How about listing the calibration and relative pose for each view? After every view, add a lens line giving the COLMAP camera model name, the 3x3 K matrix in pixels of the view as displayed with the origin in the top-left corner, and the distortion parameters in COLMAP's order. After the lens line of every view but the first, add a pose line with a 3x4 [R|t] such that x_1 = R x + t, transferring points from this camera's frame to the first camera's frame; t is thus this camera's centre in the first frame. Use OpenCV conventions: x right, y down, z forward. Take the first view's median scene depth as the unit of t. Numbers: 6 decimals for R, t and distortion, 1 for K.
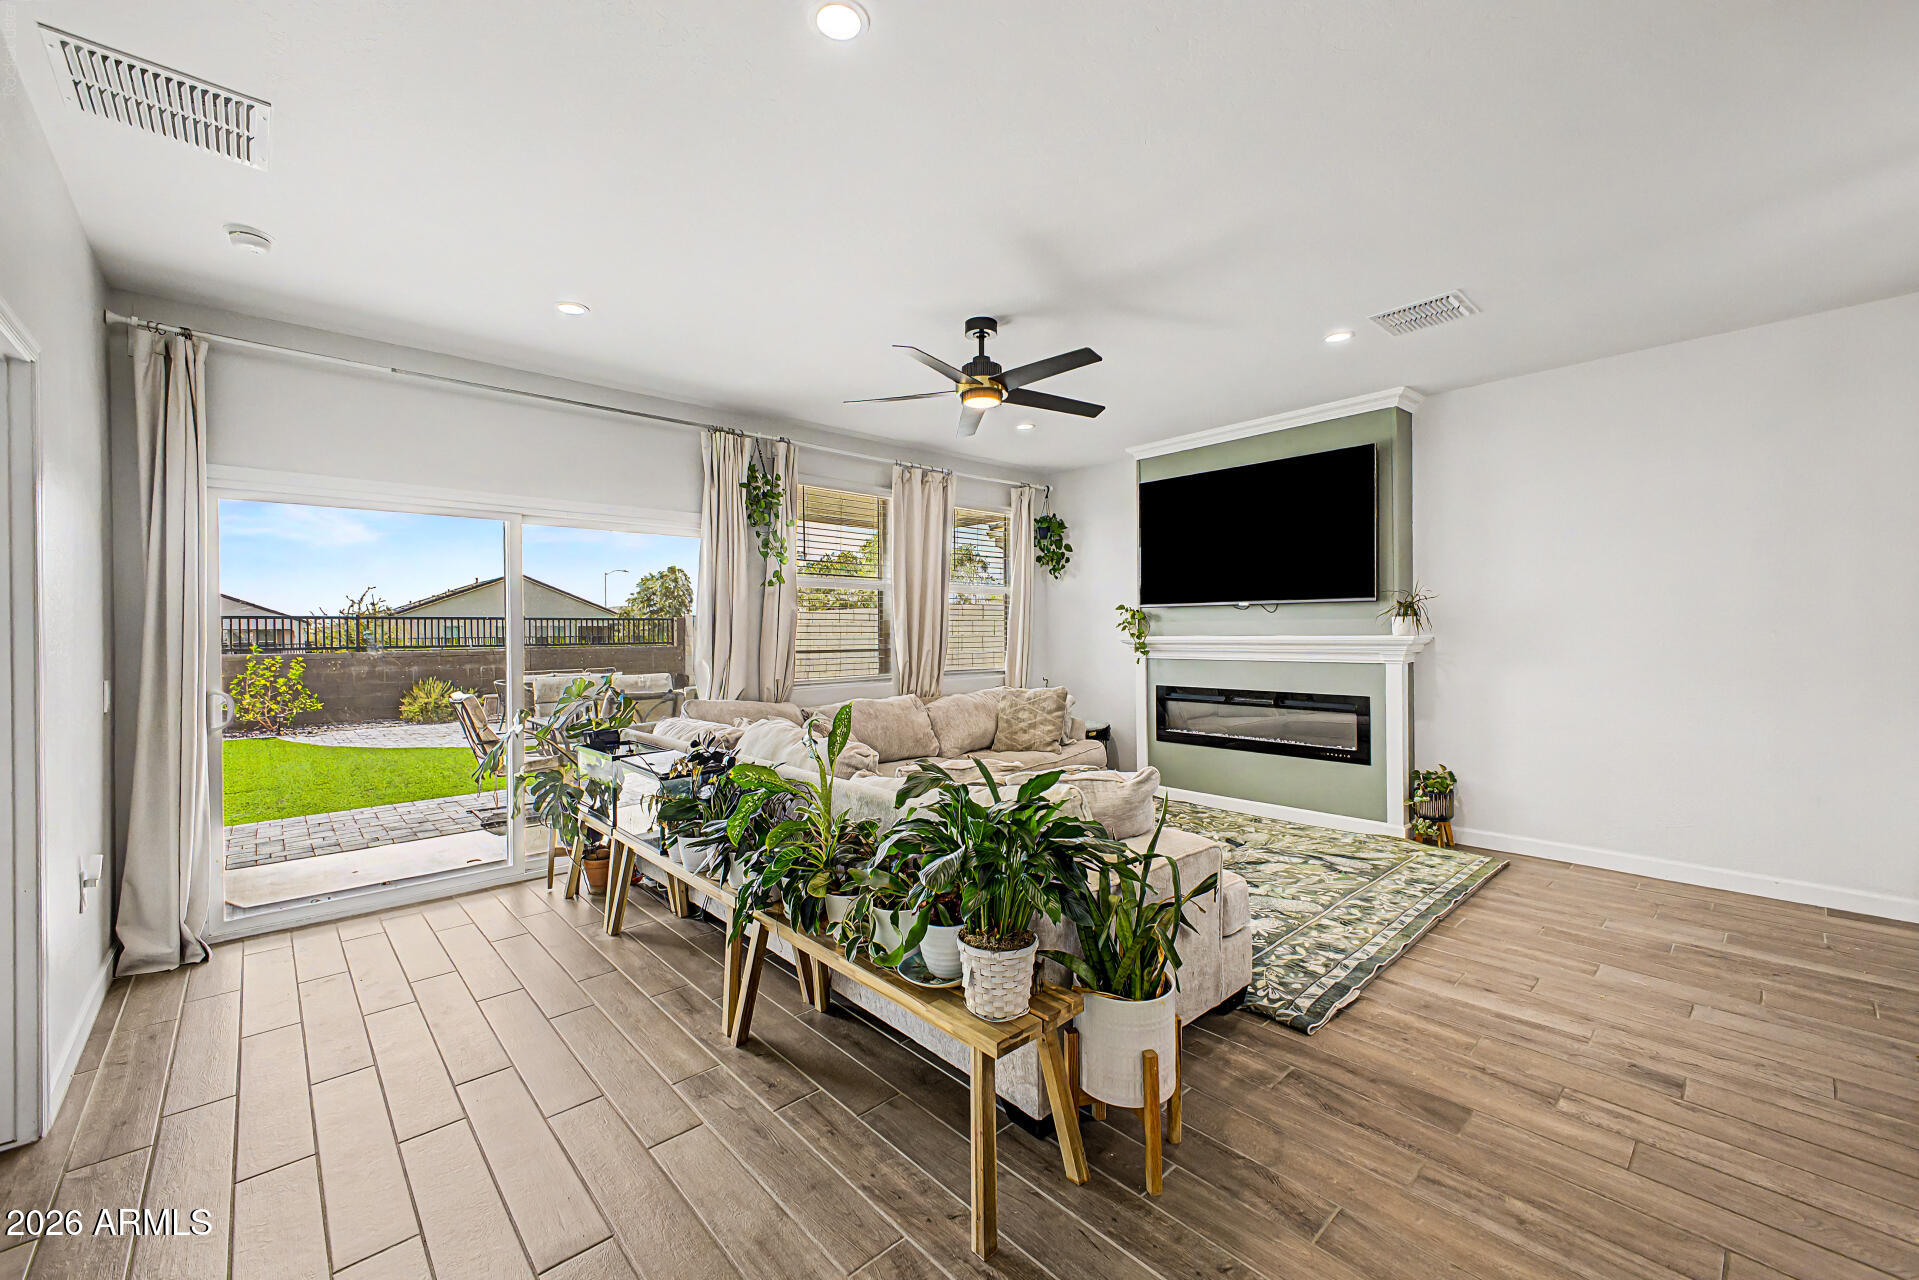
lens RADIAL K [[771.9, 0, 959.5], [0, 771.9, 640.0], [0, 0, 1]] dist [0.020407, -0.006625]
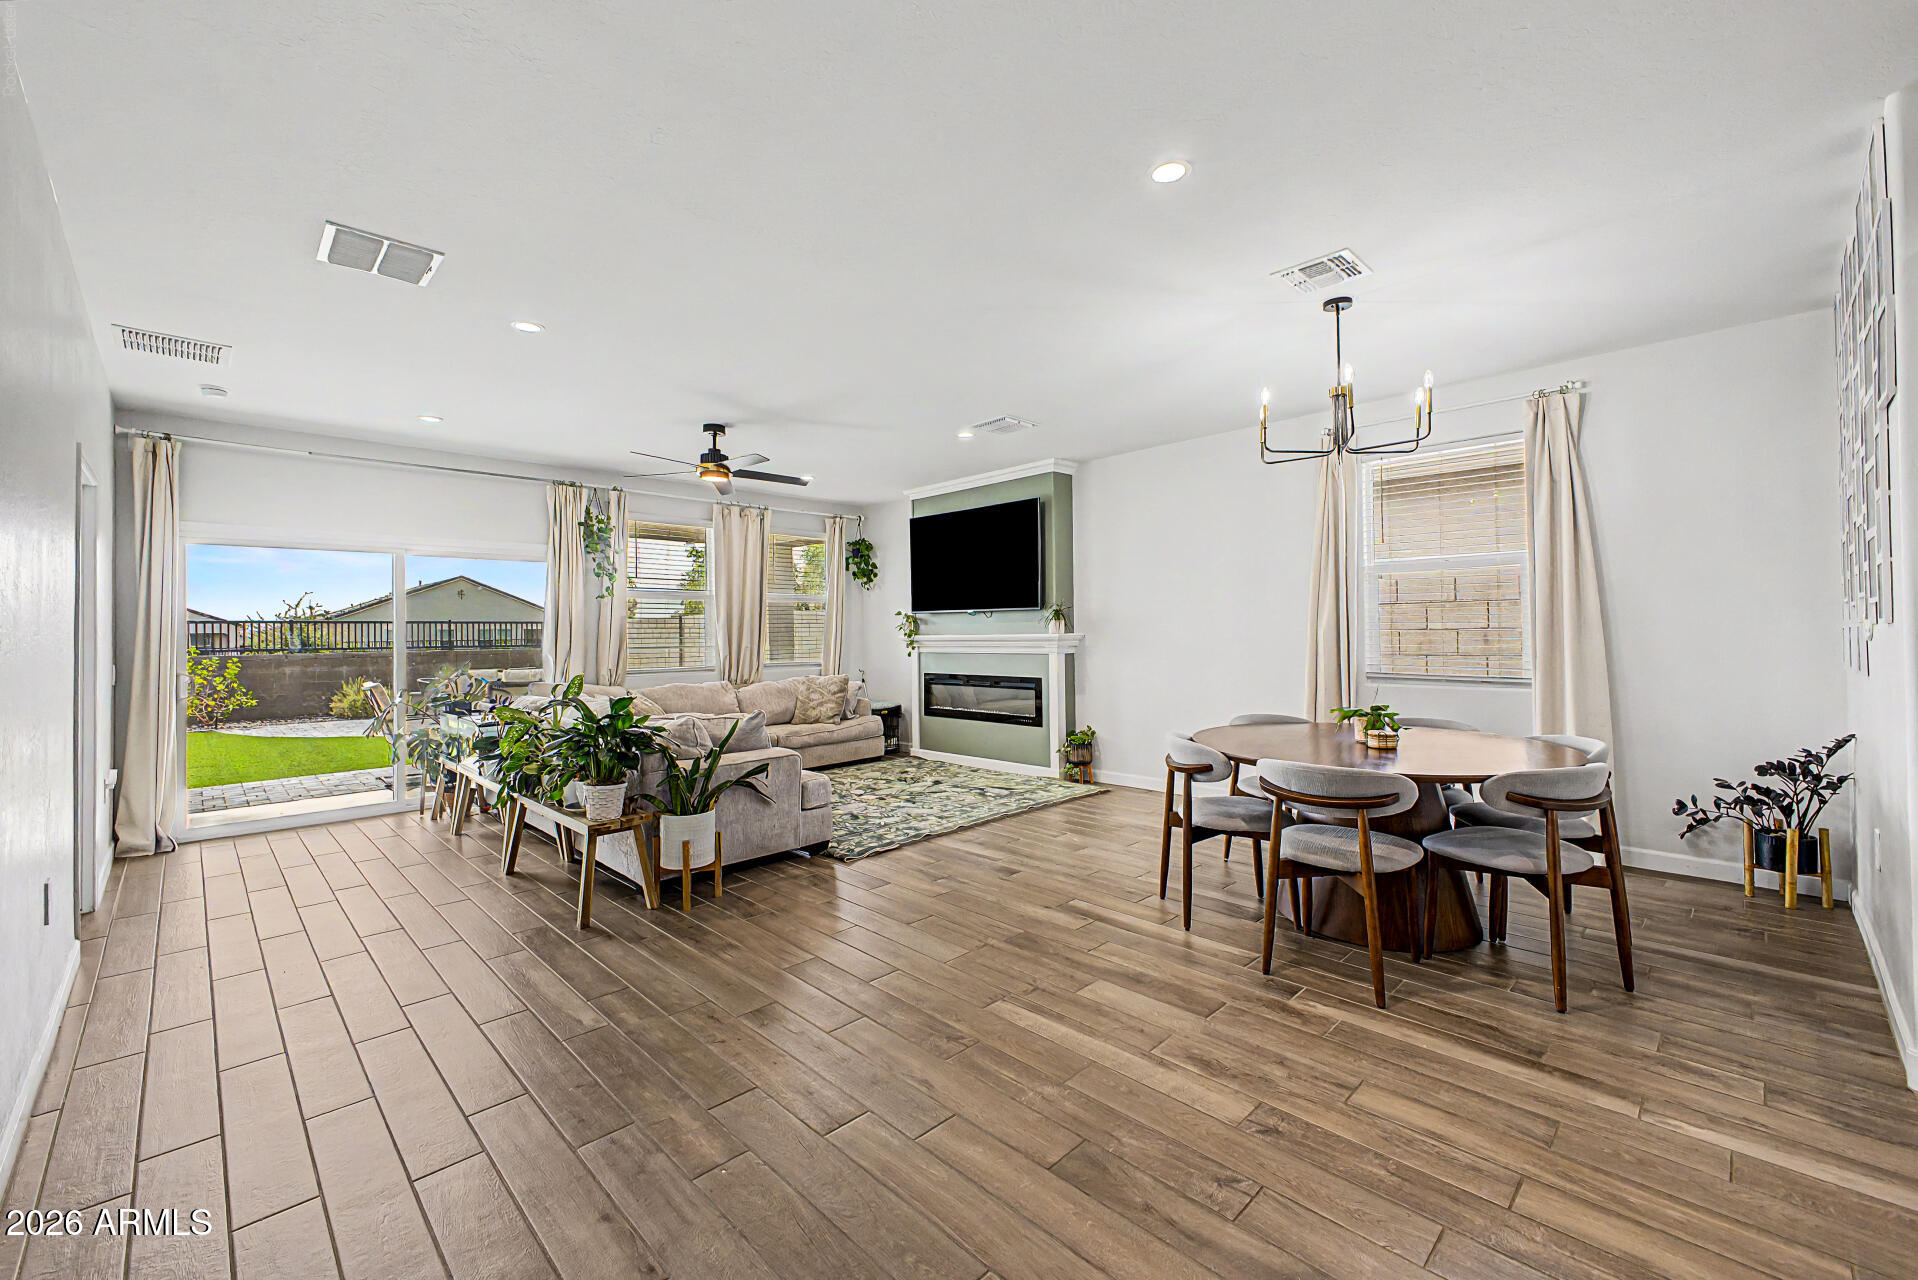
lens RADIAL K [[782.0, 0, 963.7], [0, 782.0, 628.1], [0, 0, 1]] dist [0.002990, 0.000140]
pose [[0.998848, -0.002870, 0.047906, 0.296879], [0.003749, 0.999826, -0.018269, 0.008145], [-0.047845, 0.018427, 0.998685, -0.362112]]
